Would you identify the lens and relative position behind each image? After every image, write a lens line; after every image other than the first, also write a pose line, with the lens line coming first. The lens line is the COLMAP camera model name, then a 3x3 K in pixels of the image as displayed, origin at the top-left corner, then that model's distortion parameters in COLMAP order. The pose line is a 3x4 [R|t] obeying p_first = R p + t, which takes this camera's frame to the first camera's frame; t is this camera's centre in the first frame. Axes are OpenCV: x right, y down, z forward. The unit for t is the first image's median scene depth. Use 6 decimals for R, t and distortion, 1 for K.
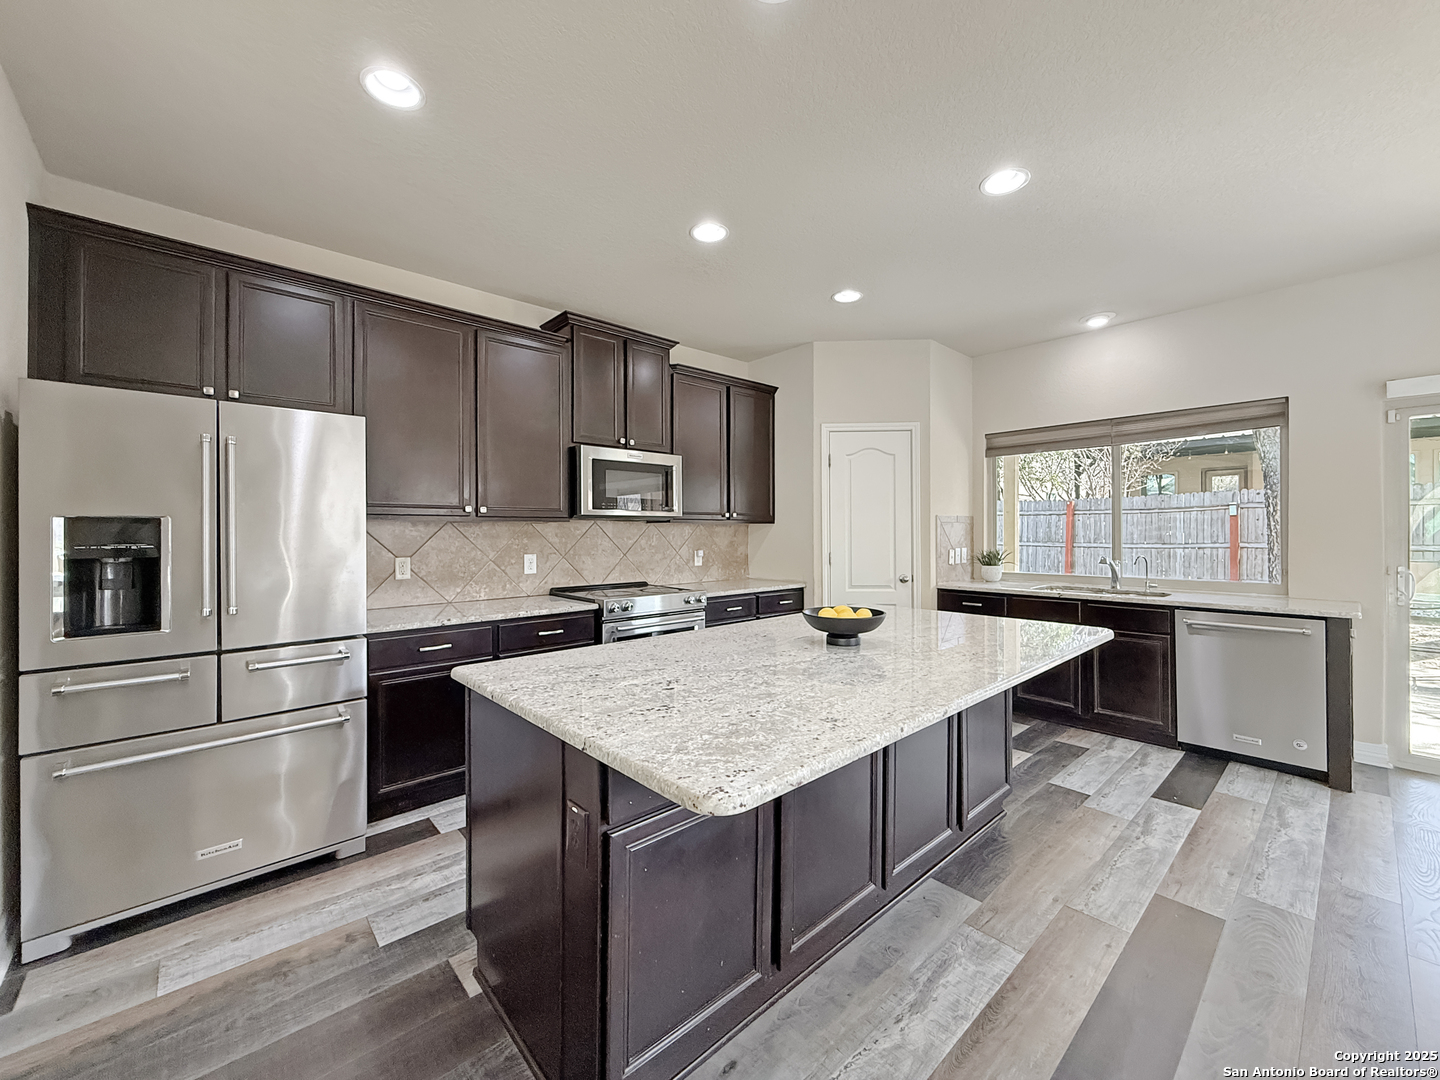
lens RADIAL K [[580.0, 0, 716.8], [0, 580.0, 529.4], [0, 0, 1]] dist [0.003484, -0.000196]
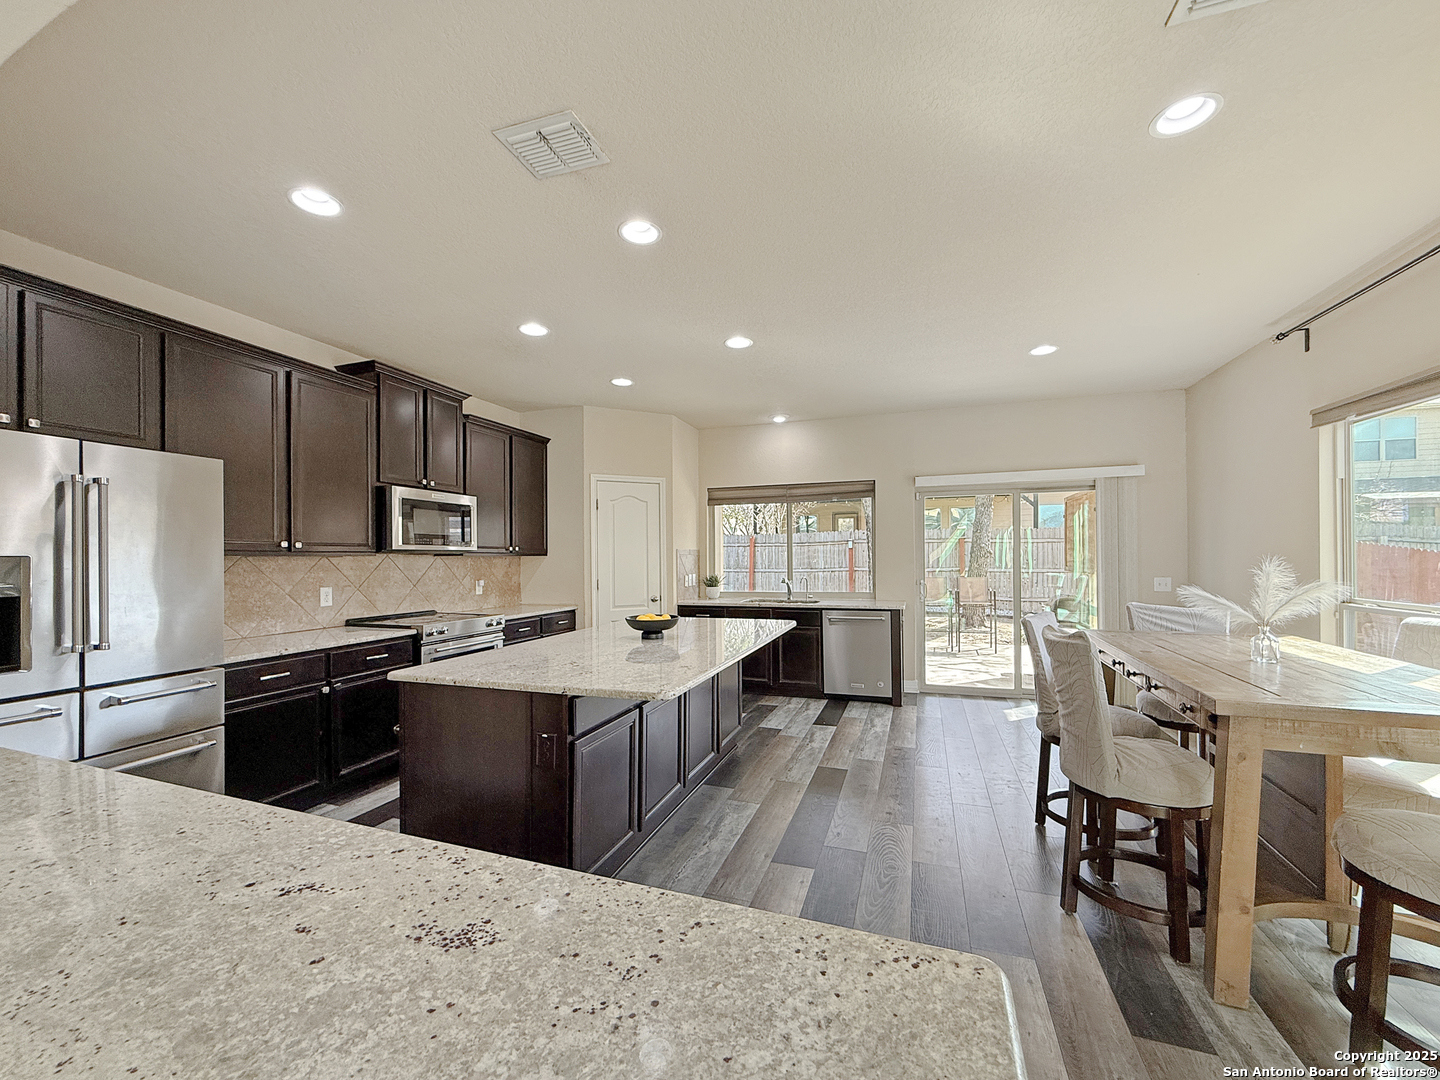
lens RADIAL K [[580.0, 0, 715.0], [0, 580.0, 550.6], [0, 0, 1]] dist [0.003484, -0.000196]
pose [[0.879252, 0.001609, 0.476355, -0.217906], [0.004428, 0.999923, -0.011551, -0.007706], [-0.476337, 0.012265, 0.879177, -0.247208]]
